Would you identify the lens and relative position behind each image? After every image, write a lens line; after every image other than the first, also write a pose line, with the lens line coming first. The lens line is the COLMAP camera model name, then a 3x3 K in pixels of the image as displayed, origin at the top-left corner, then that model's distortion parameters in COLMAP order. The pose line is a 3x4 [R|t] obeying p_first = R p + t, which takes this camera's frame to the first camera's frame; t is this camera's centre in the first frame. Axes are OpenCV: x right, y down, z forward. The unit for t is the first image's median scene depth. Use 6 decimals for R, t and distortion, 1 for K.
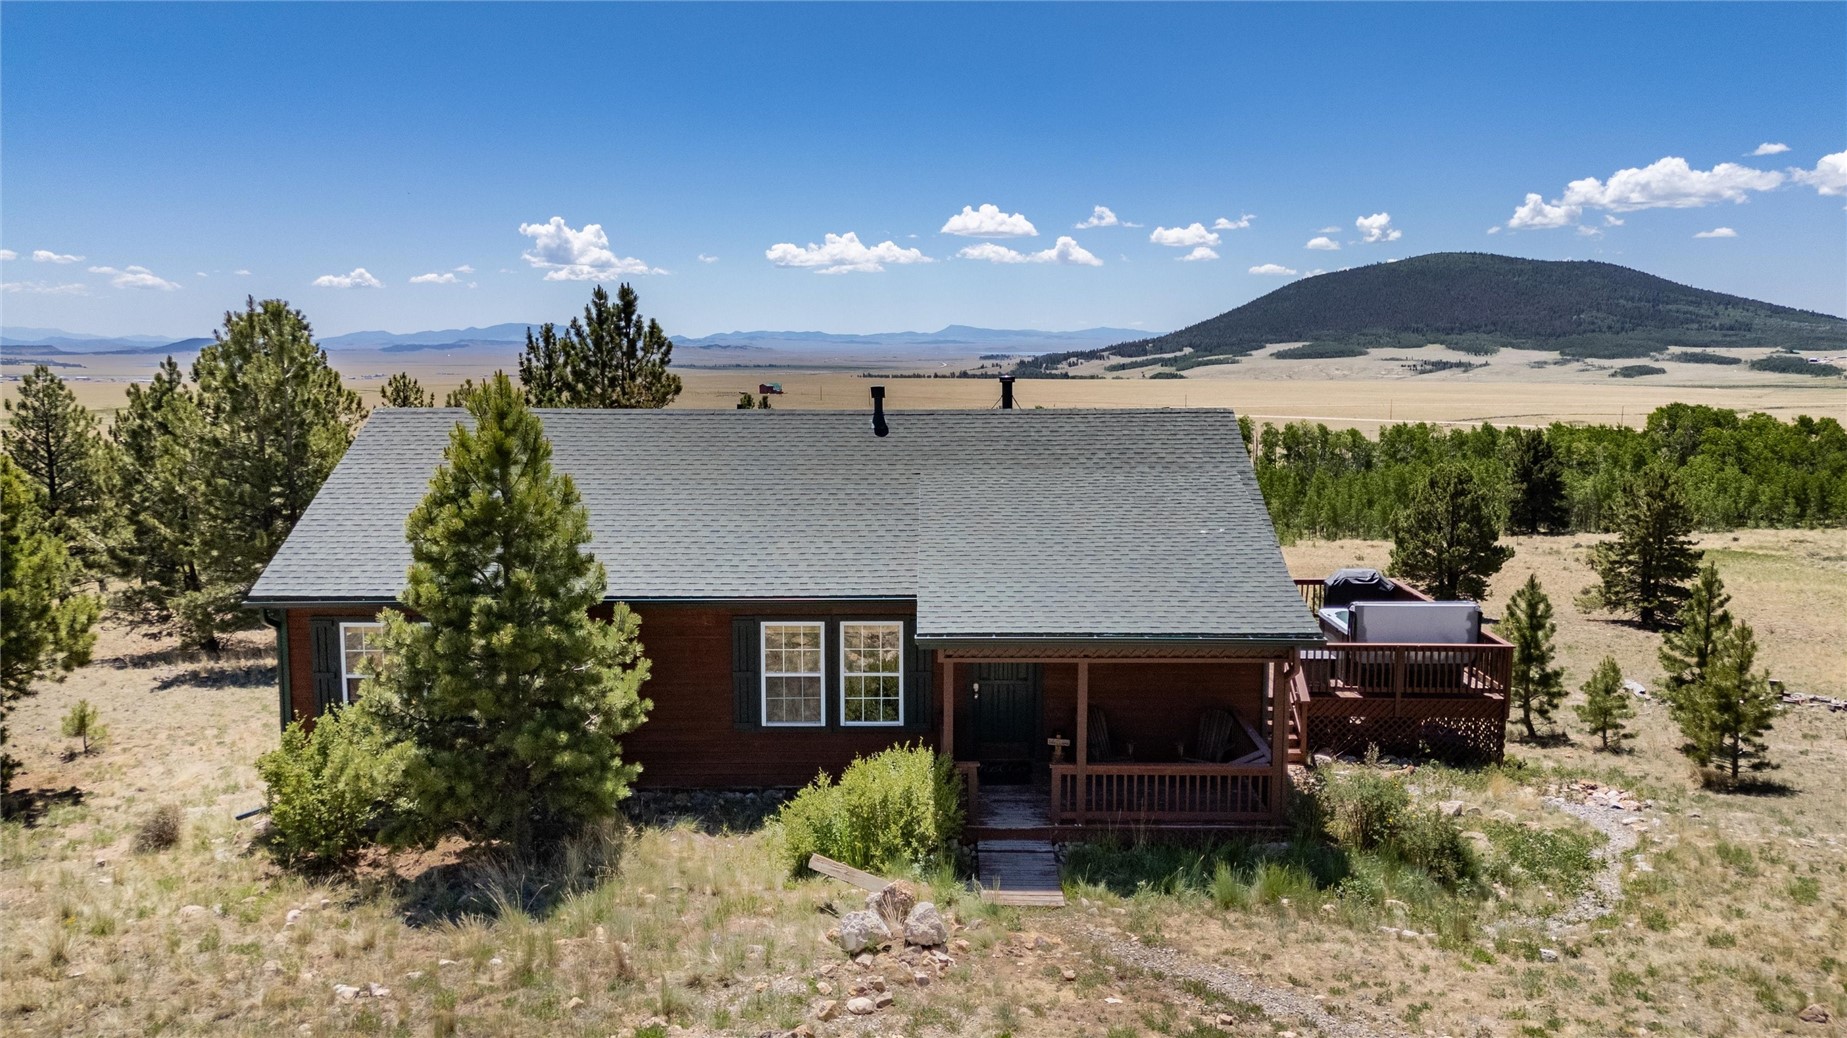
lens RADIAL K [[1349.0, 0, 920.2], [0, 1349.0, 517.6], [0, 0, 1]] dist [0.064559, -0.060655]
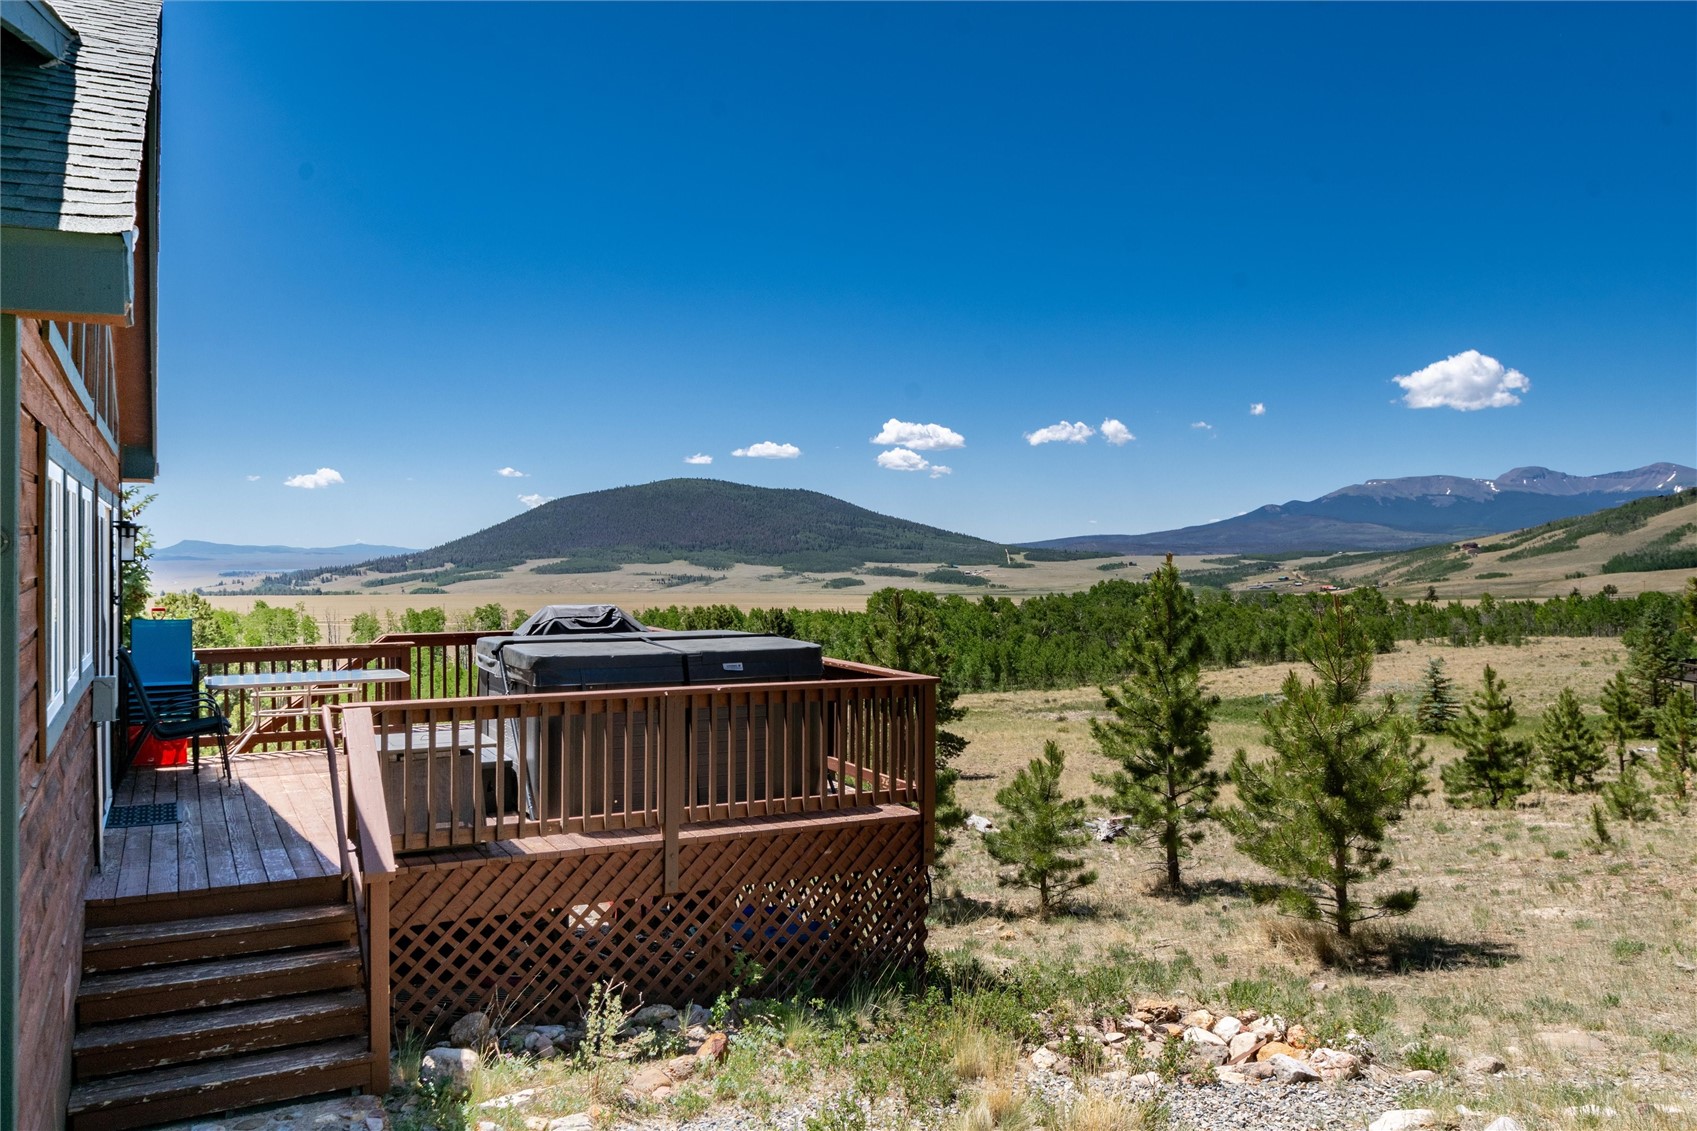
lens RADIAL K [[1324.5, 0, 858.2], [0, 1324.5, 560.3], [0, 0, 1]] dist [-0.000100, 0.009547]
pose [[0.880951, -0.001745, 0.473204, 0.074098], [0.062085, 0.991775, -0.111925, 0.032946], [-0.469117, 0.127979, 0.873814, 0.213915]]
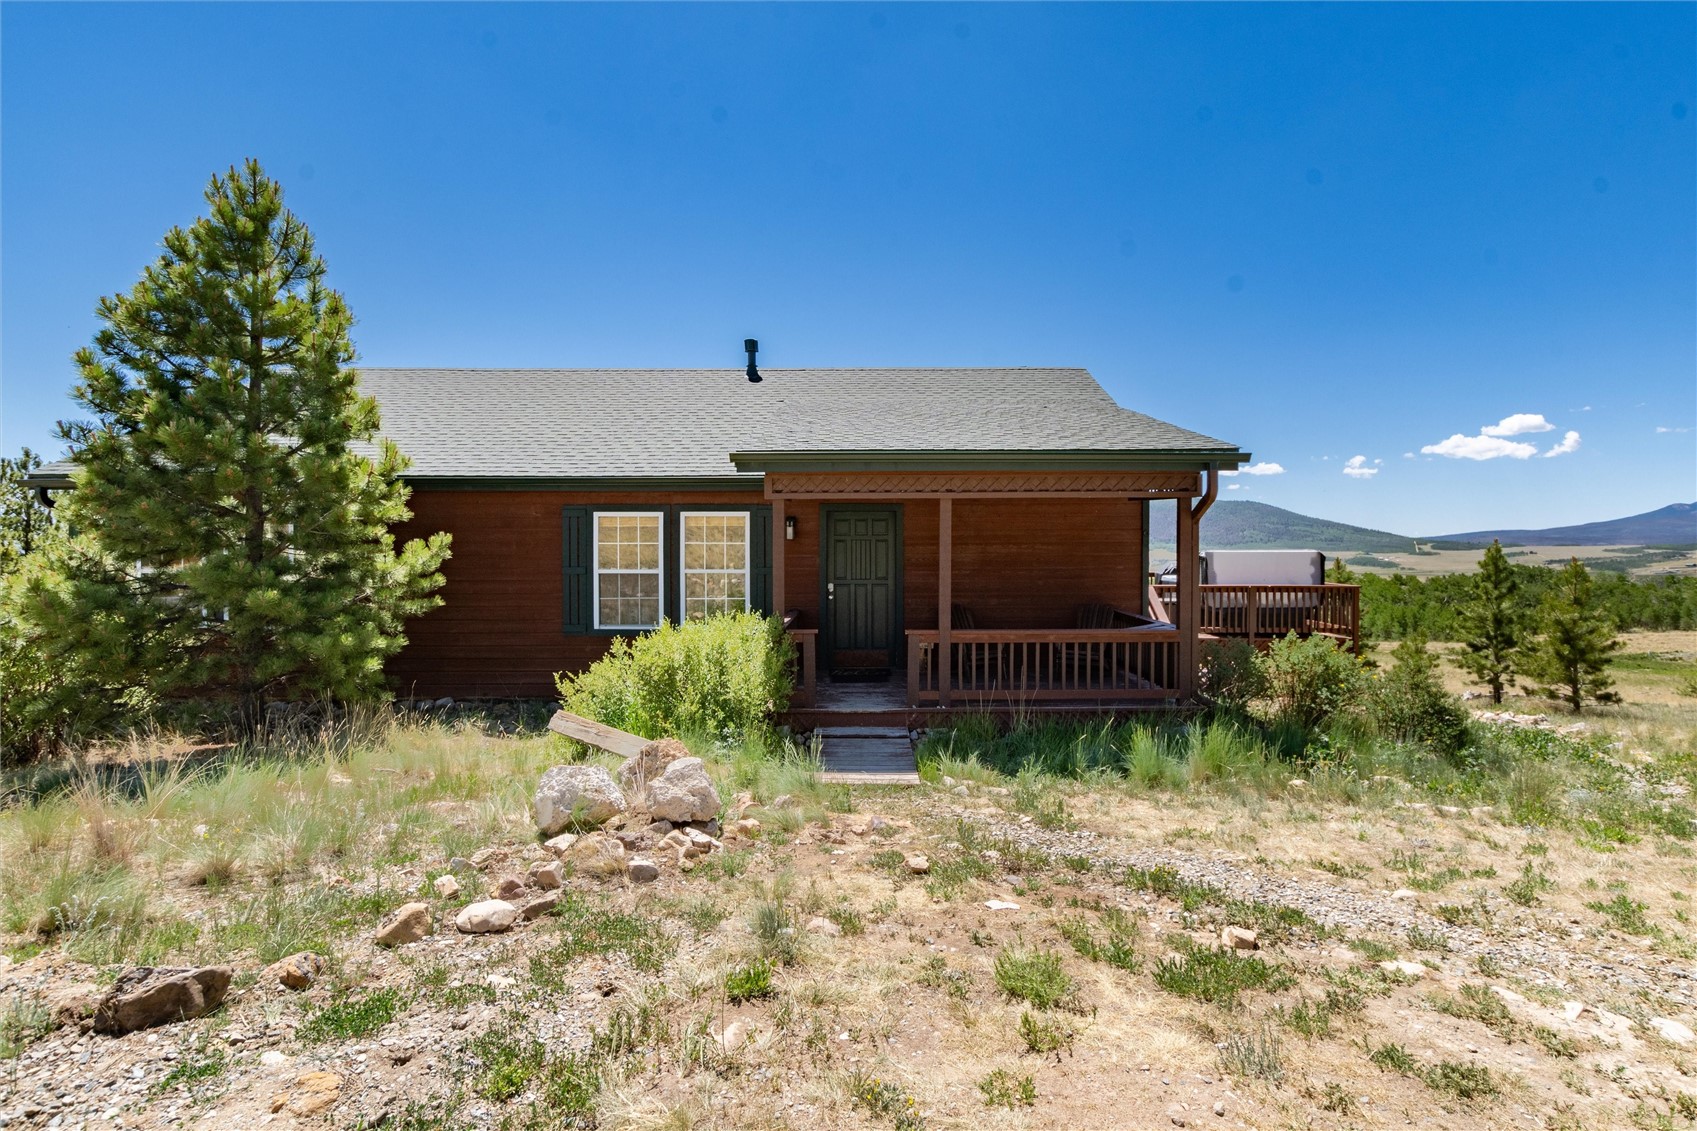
lens RADIAL K [[818.6, 0, 860.2], [0, 818.6, 556.3], [0, 0, 1]] dist [-0.001100, -0.000968]
pose [[0.999965, -0.000517, 0.008340, 0.015507], [0.001506, 0.992896, -0.118975, 0.046938], [-0.008219, 0.118983, 0.992862, 0.121984]]
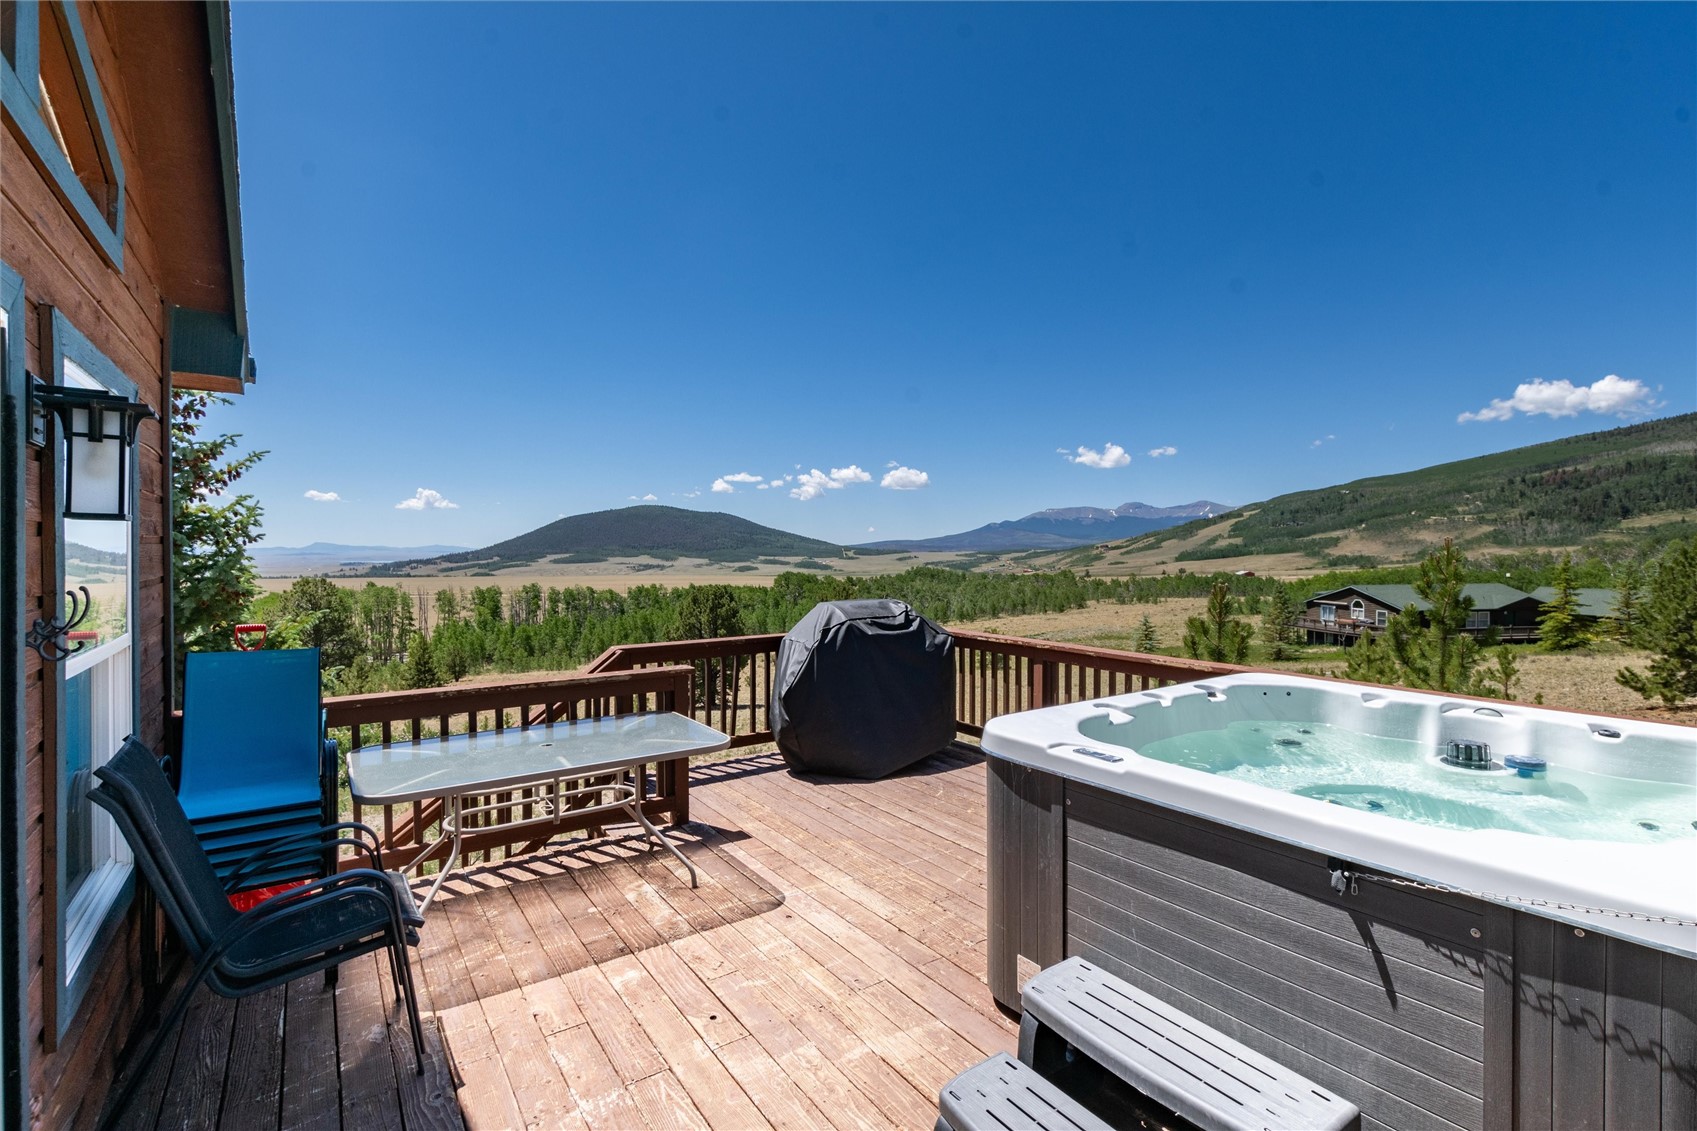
lens RADIAL K [[785.4, 0, 863.0], [0, 785.4, 556.1], [0, 0, 1]] dist [-0.000246, 0.000357]
pose [[0.807522, -0.003617, 0.589827, 0.077320], [0.077996, 0.991855, -0.100700, 0.019230], [-0.584659, 0.127321, 0.801226, 0.330581]]
